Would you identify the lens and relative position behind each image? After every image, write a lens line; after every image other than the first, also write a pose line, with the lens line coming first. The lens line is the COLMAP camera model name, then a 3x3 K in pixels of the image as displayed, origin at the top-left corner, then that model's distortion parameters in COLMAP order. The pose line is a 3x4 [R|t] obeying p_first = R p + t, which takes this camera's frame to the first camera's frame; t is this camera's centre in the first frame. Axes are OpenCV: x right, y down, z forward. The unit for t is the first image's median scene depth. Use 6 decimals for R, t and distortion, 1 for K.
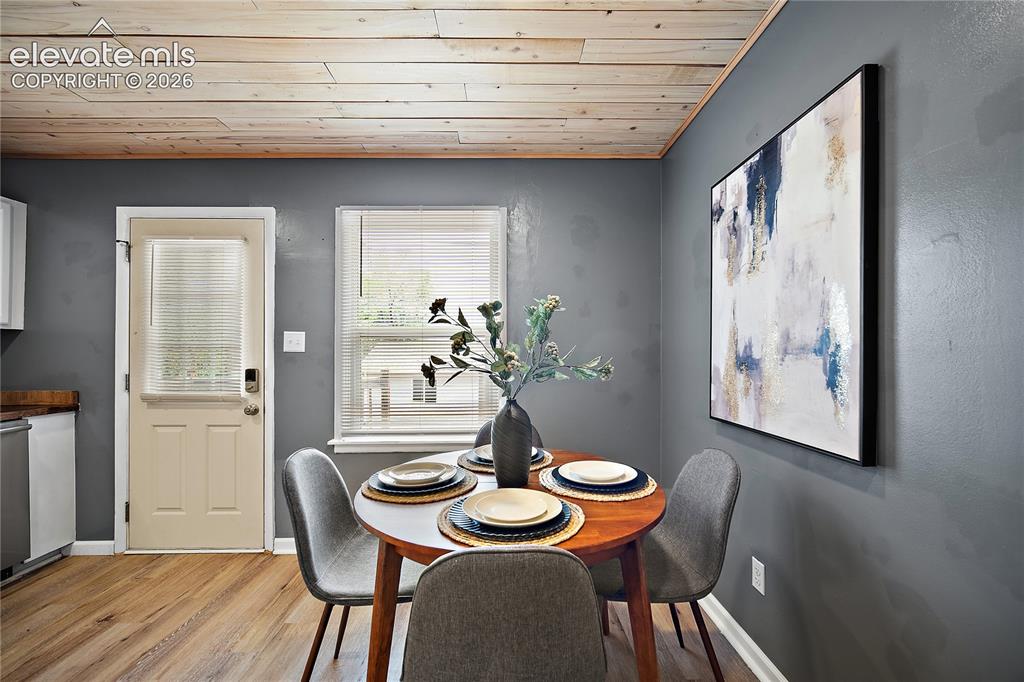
lens RADIAL K [[407.4, 0, 514.8], [0, 407.4, 355.3], [0, 0, 1]] dist [-0.003634, 0.000878]
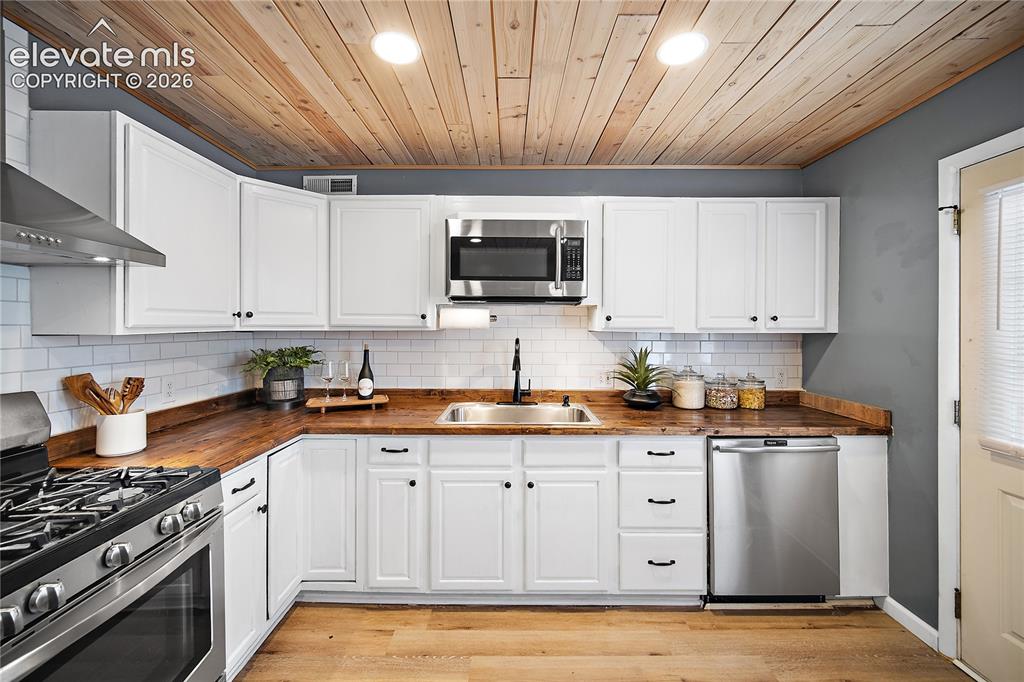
lens RADIAL K [[407.4, 0, 514.4], [0, 407.4, 326.4], [0, 0, 1]] dist [-0.003634, 0.000878]
pose [[-0.015994, -0.002085, -0.999870, -0.285173], [0.003607, 0.999991, -0.002143, -0.085554], [0.999866, -0.003641, -0.015986, 0.294854]]
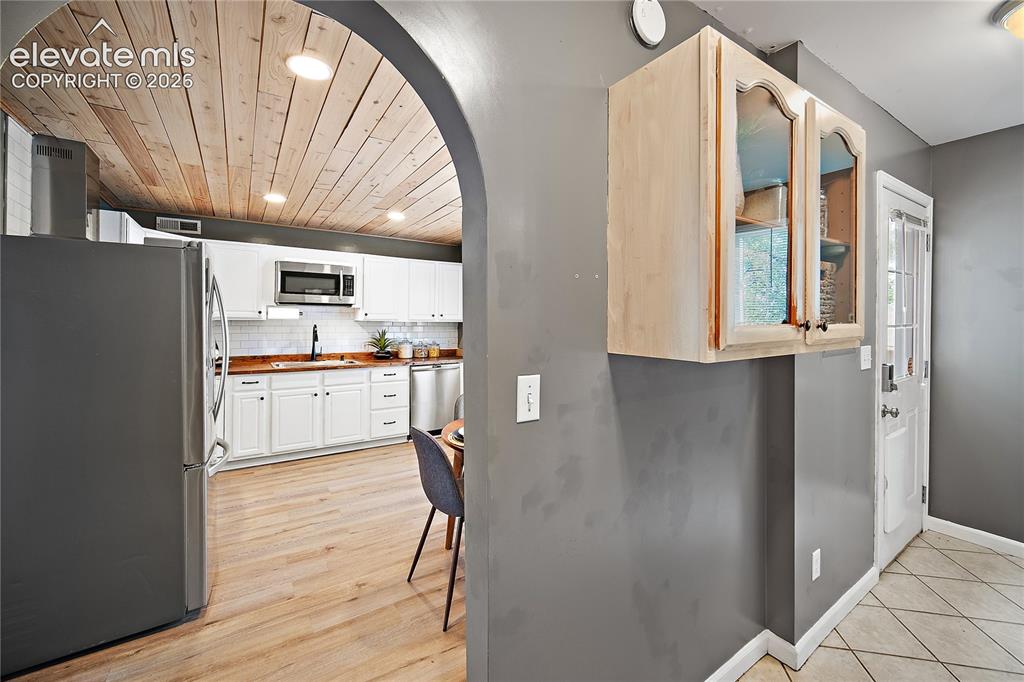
lens RADIAL K [[407.4, 0, 509.8], [0, 407.4, 317.6], [0, 0, 1]] dist [-0.003634, 0.000878]
pose [[0.535732, -0.006136, -0.844365, 0.809365], [-0.000403, 0.999972, -0.007523, -0.076331], [0.844388, 0.004371, 0.535715, 0.028391]]
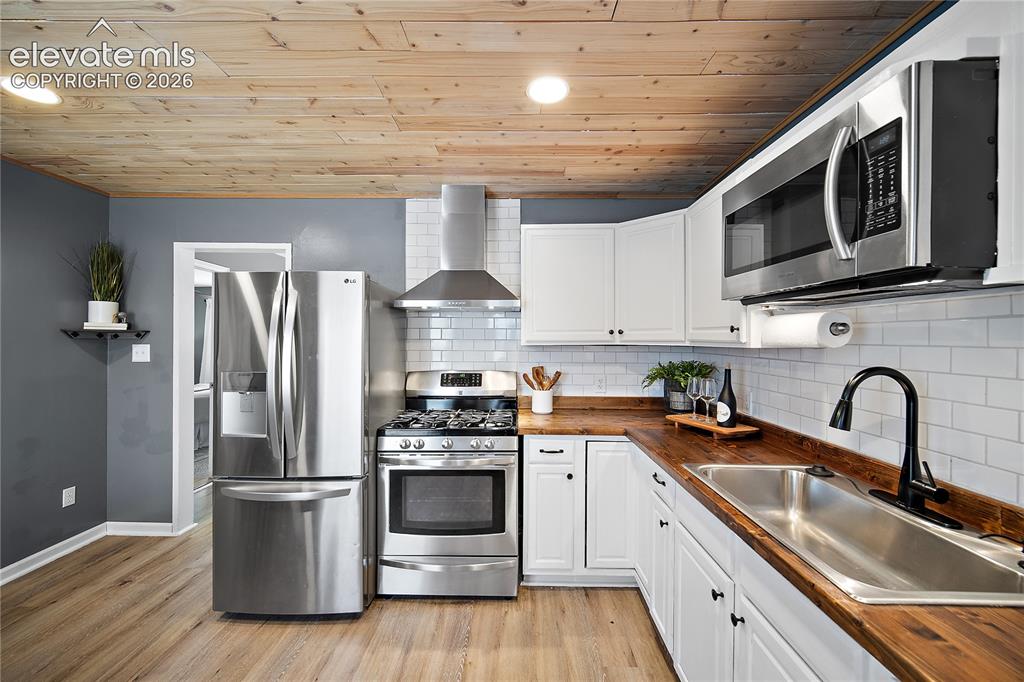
lens RADIAL K [[407.4, 0, 511.9], [0, 407.4, 340.2], [0, 0, 1]] dist [-0.003634, 0.000878]
pose [[-0.999634, -0.006589, 0.026222, -0.883888], [-0.006694, 0.999970, -0.003947, -0.085943], [-0.026196, -0.004121, -0.999648, 0.813493]]
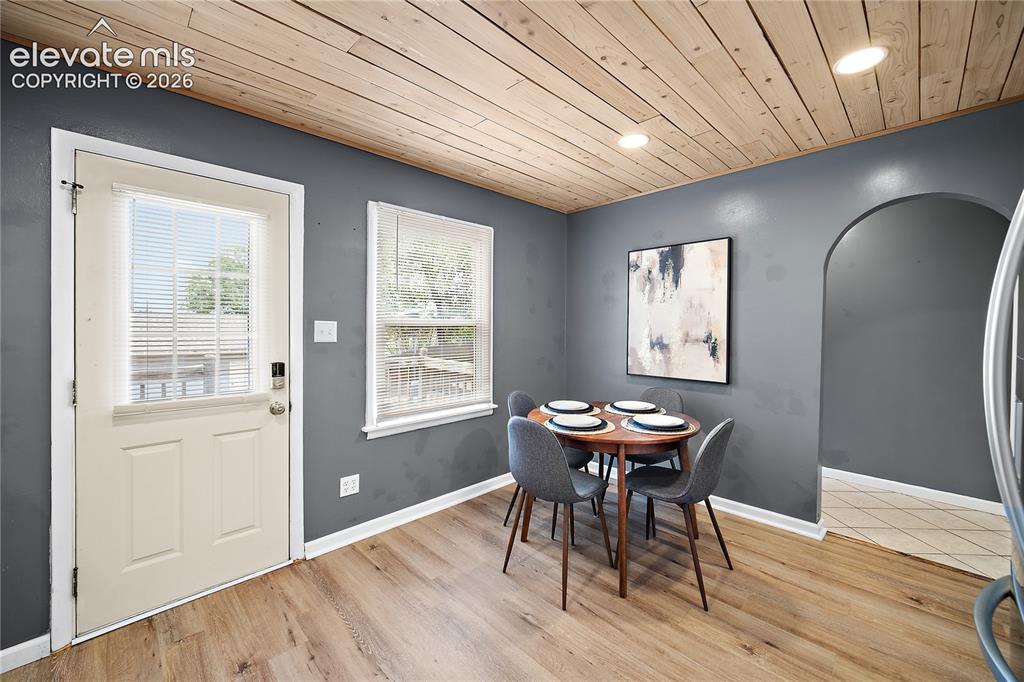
lens RADIAL K [[407.4, 0, 508.9], [0, 407.4, 333.3], [0, 0, 1]] dist [-0.003634, 0.000878]
pose [[0.727750, -0.004588, 0.685827, -0.967536], [-0.001939, 0.999960, 0.008746, -0.042282], [-0.685840, -0.007695, 0.727712, 0.010686]]
